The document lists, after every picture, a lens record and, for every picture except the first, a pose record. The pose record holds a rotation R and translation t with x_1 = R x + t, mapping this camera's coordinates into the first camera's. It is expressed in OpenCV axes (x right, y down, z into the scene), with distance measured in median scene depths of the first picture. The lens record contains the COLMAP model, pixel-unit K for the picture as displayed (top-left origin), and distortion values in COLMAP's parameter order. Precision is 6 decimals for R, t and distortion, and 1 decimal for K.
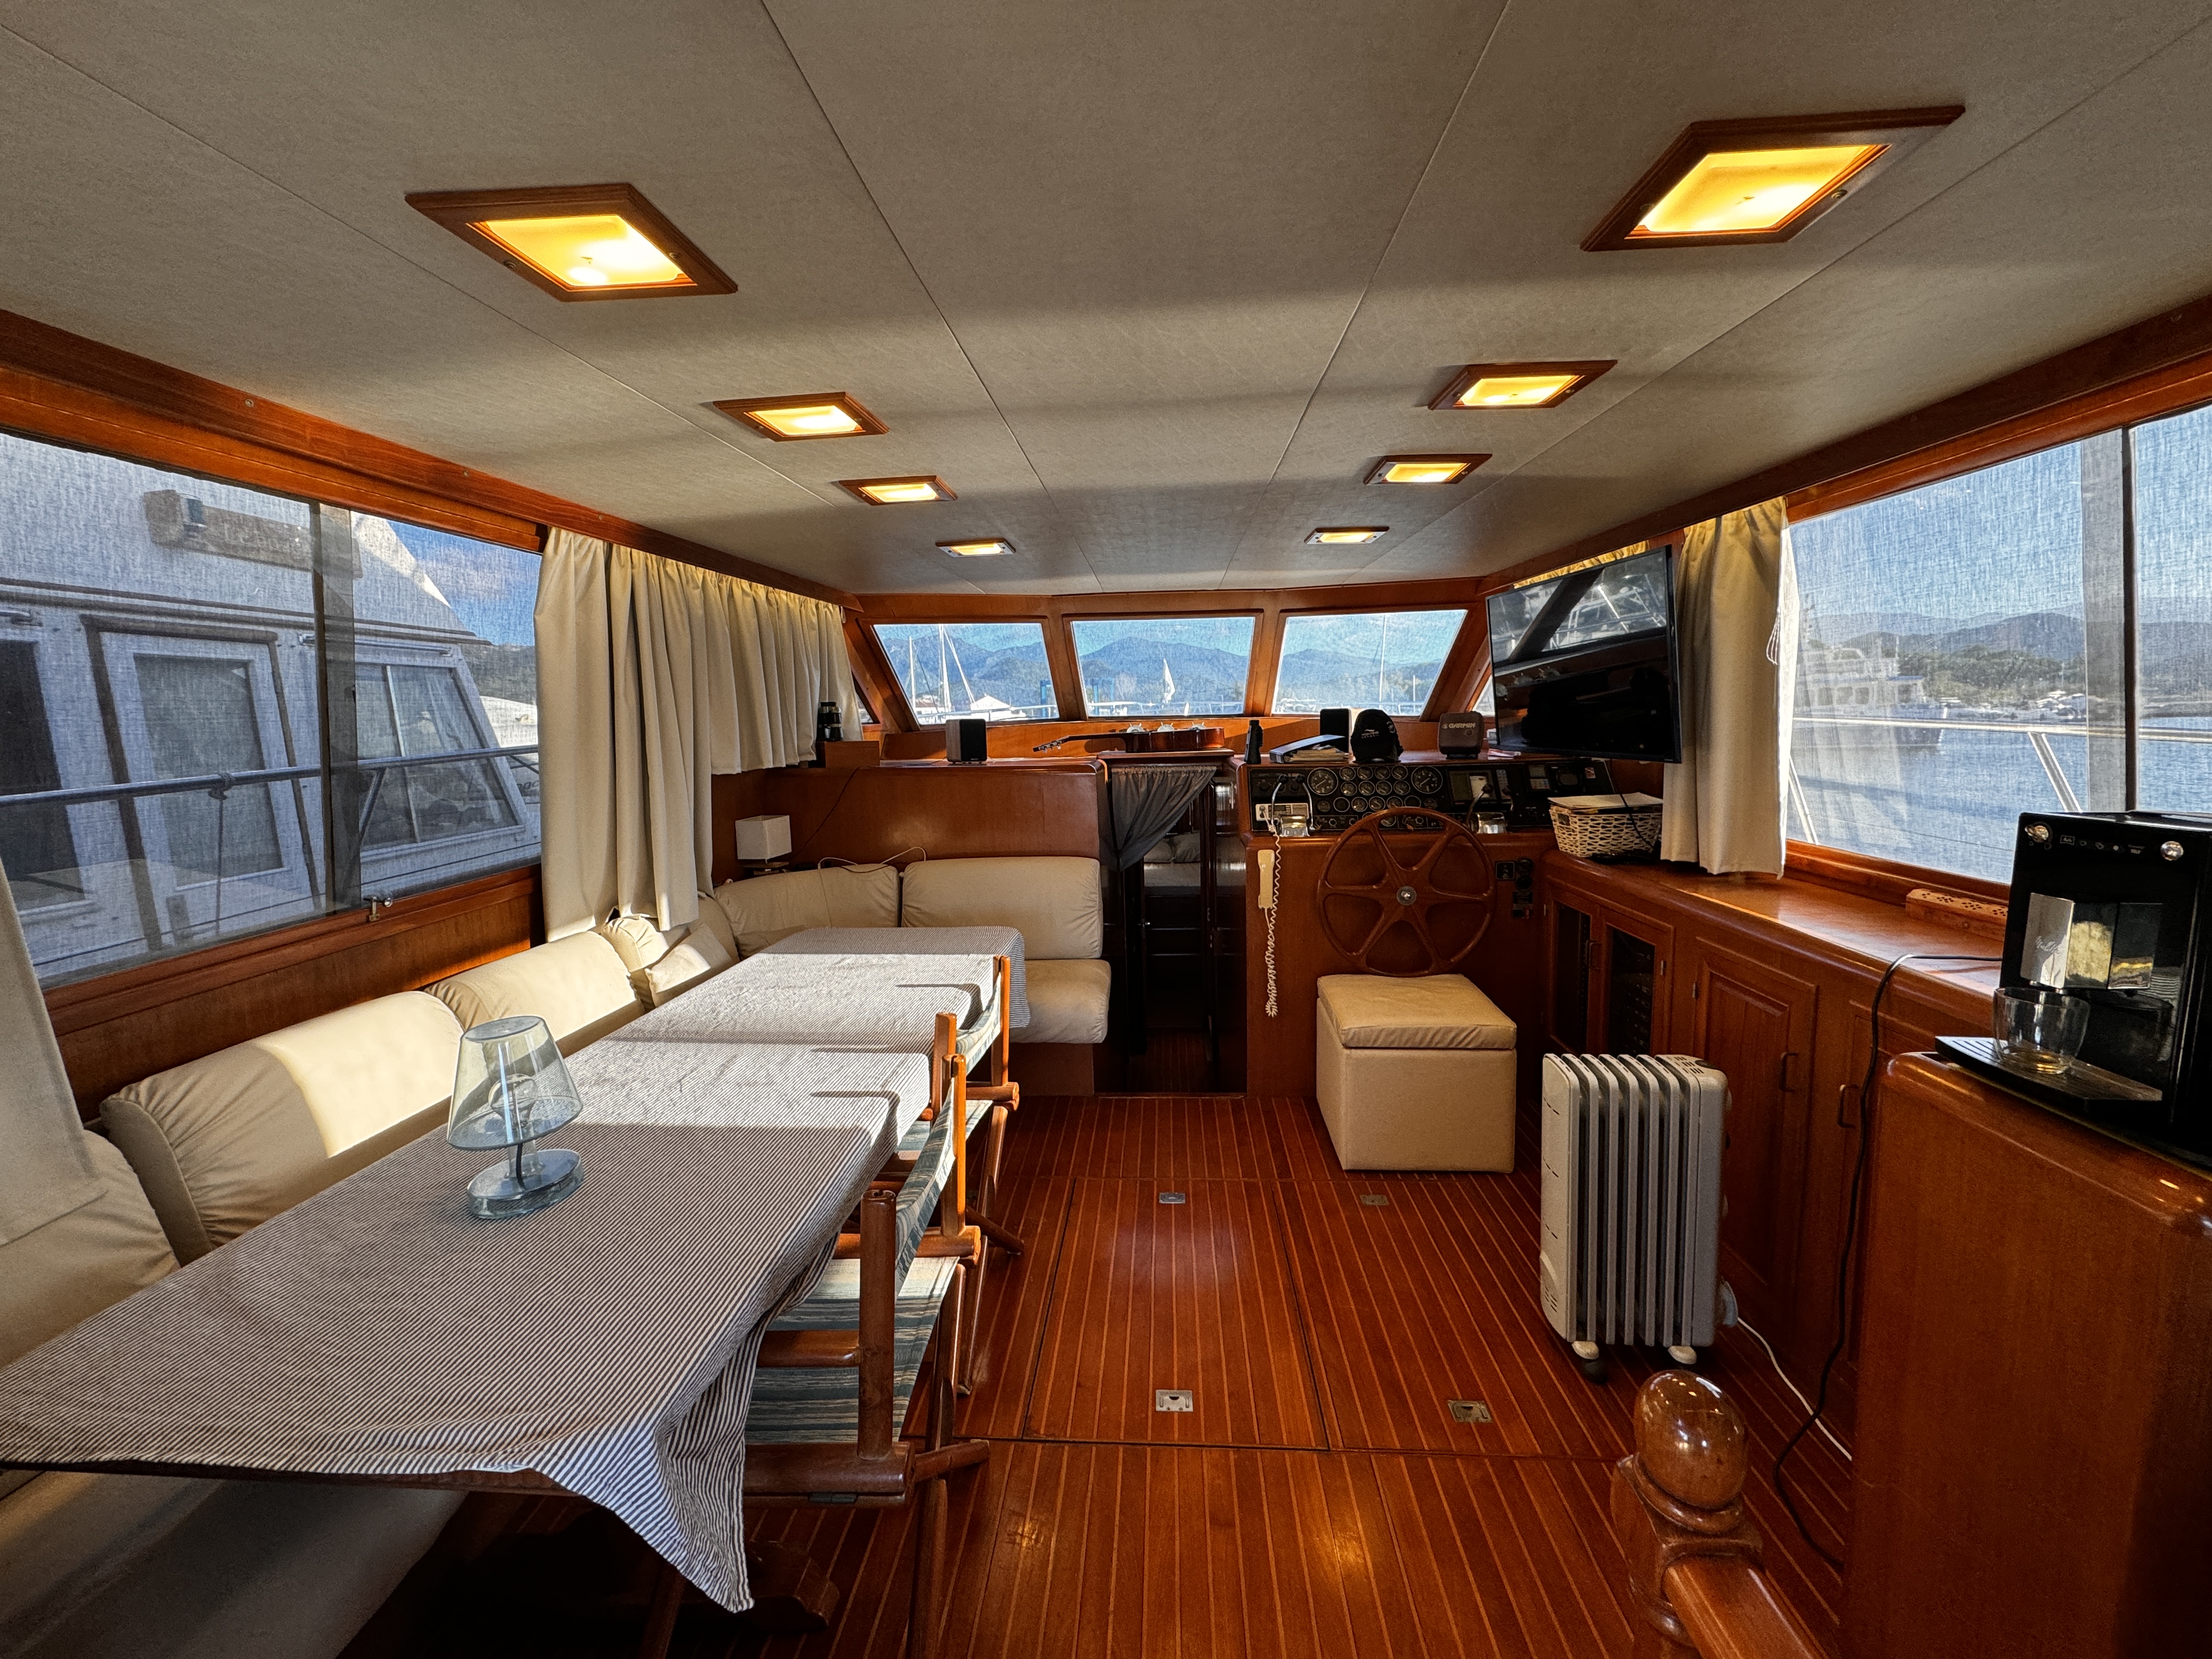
lens RADIAL K [[883.0, 0, 1108.3], [0, 883.0, 831.1], [0, 0, 1]] dist [-0.001199, -0.000101]
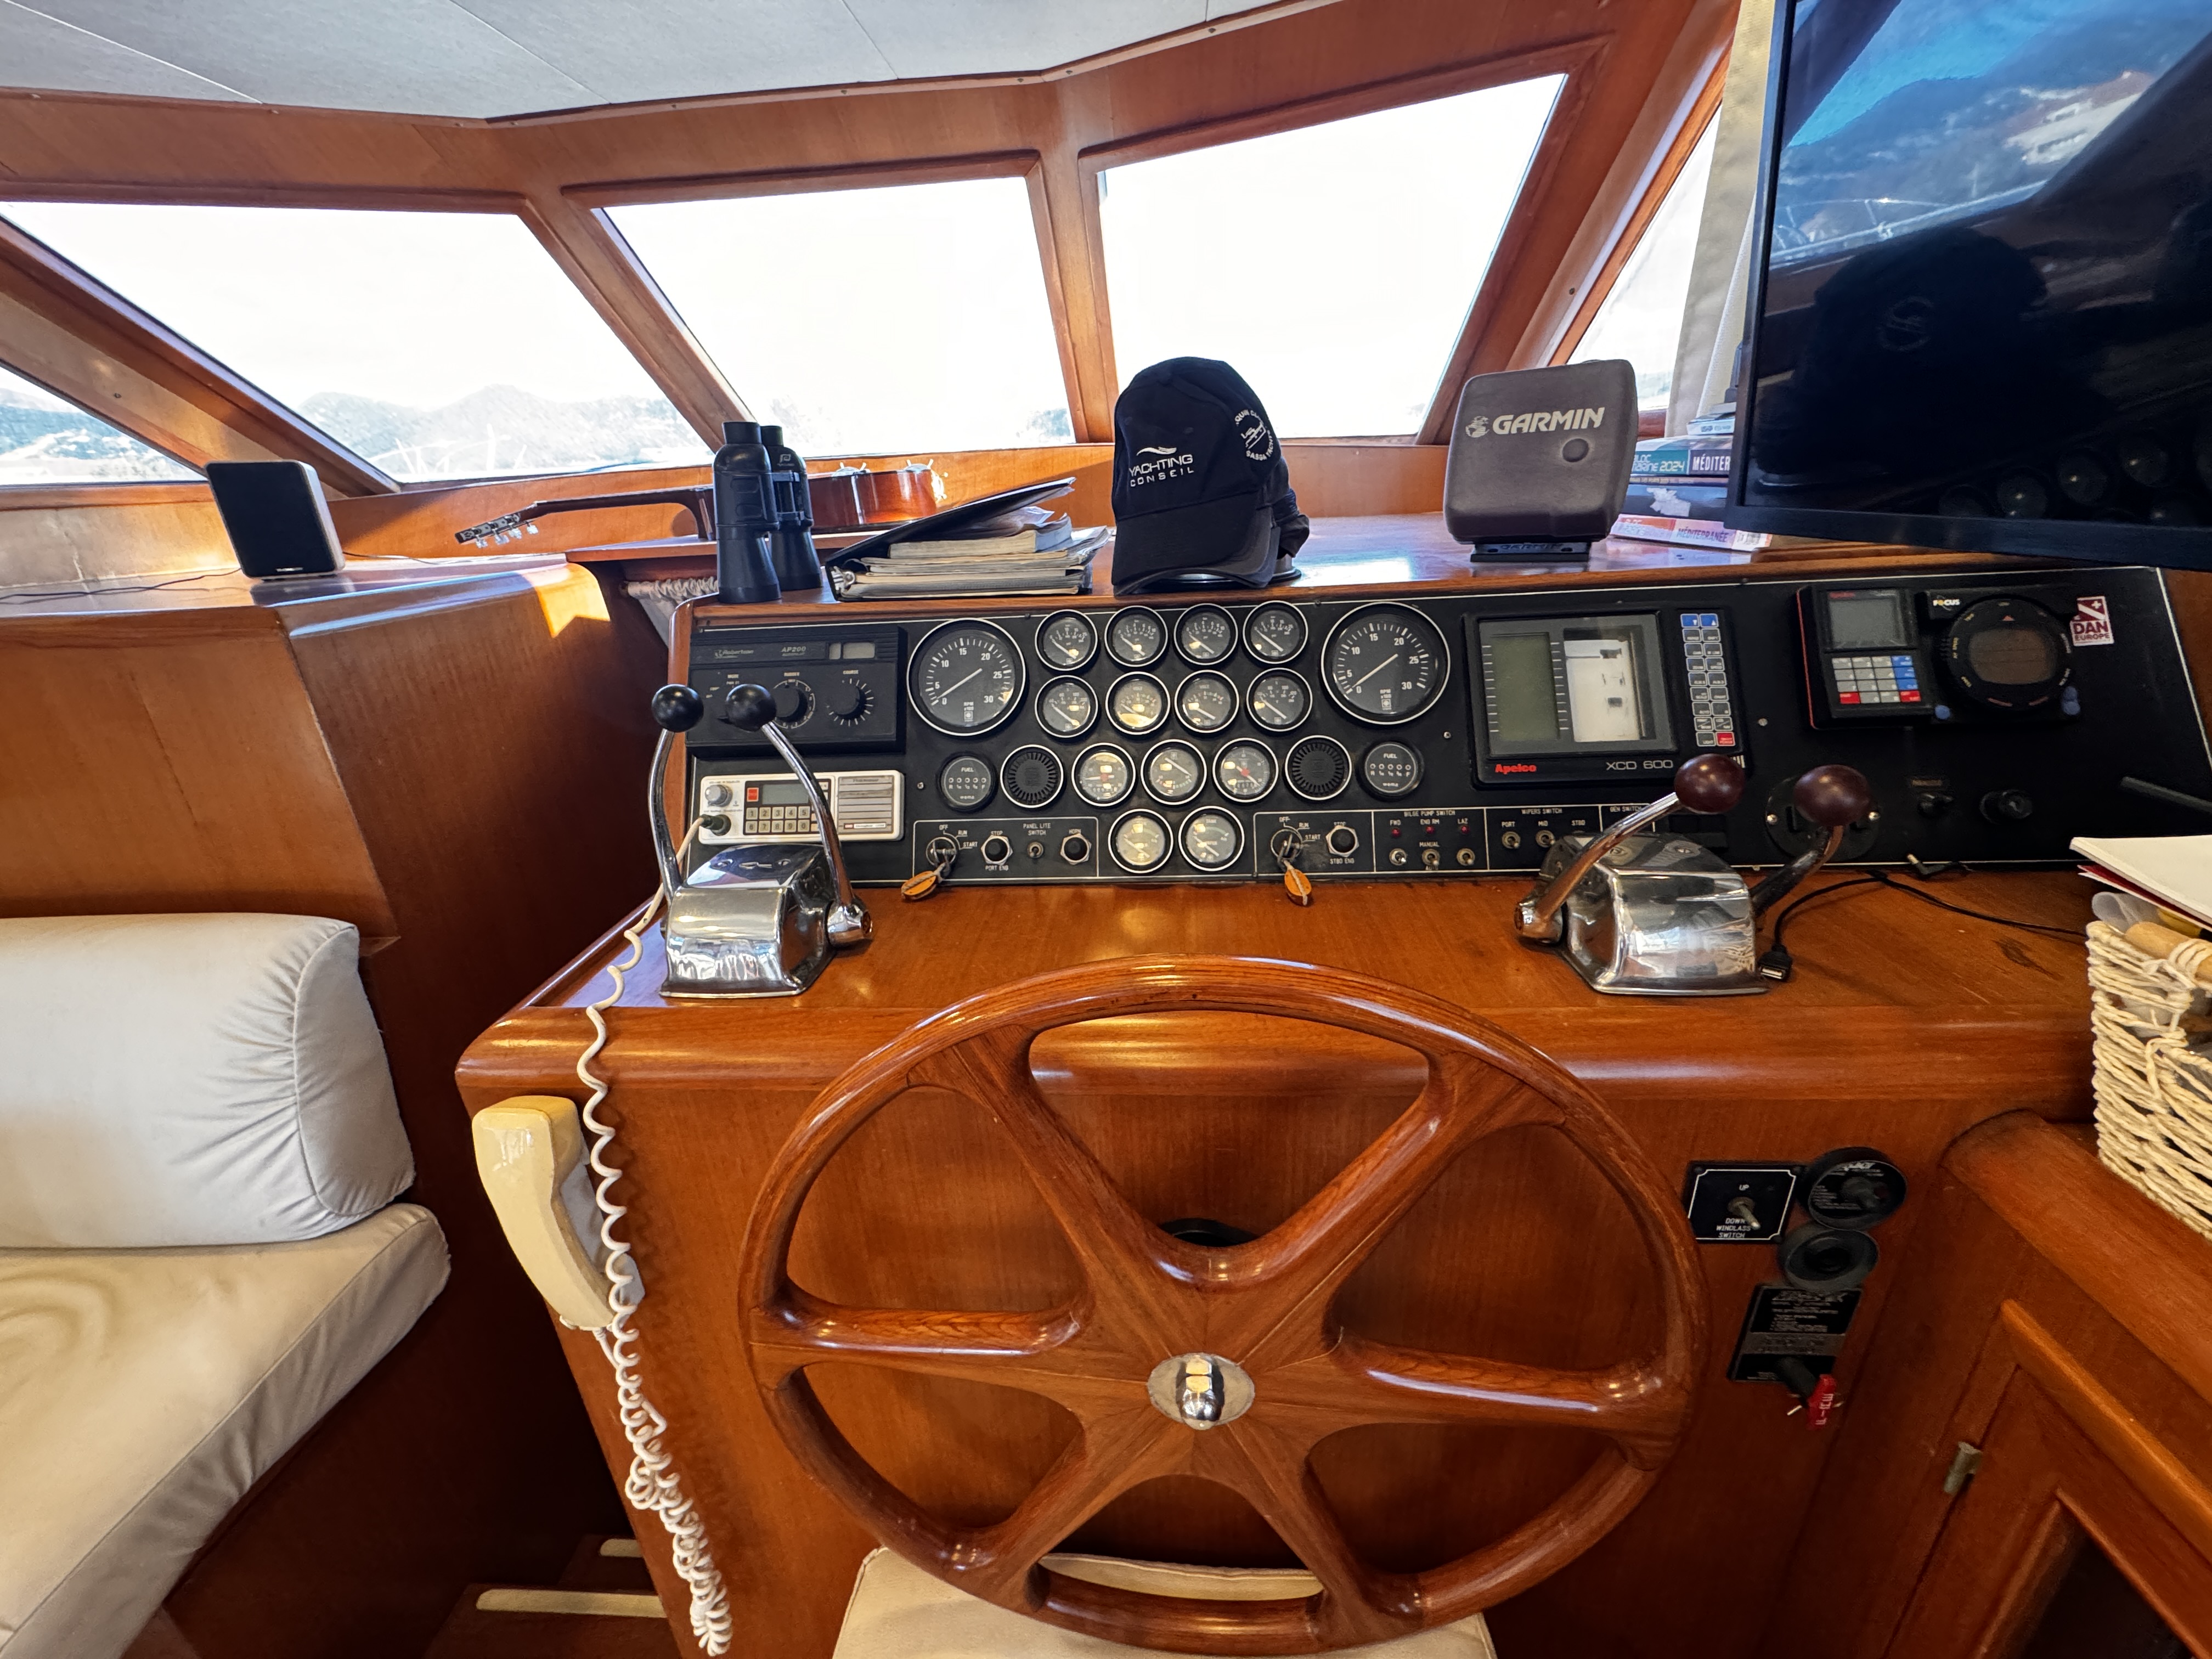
lens RADIAL K [[883.0, 0, 1104.4], [0, 883.0, 821.0], [0, 0, 1]] dist [-0.001199, -0.000101]
pose [[0.999747, -0.021781, 0.005632, 0.282093], [0.019646, 0.967220, 0.253180, -0.078801], [-0.010962, -0.253005, 0.967403, 0.758203]]
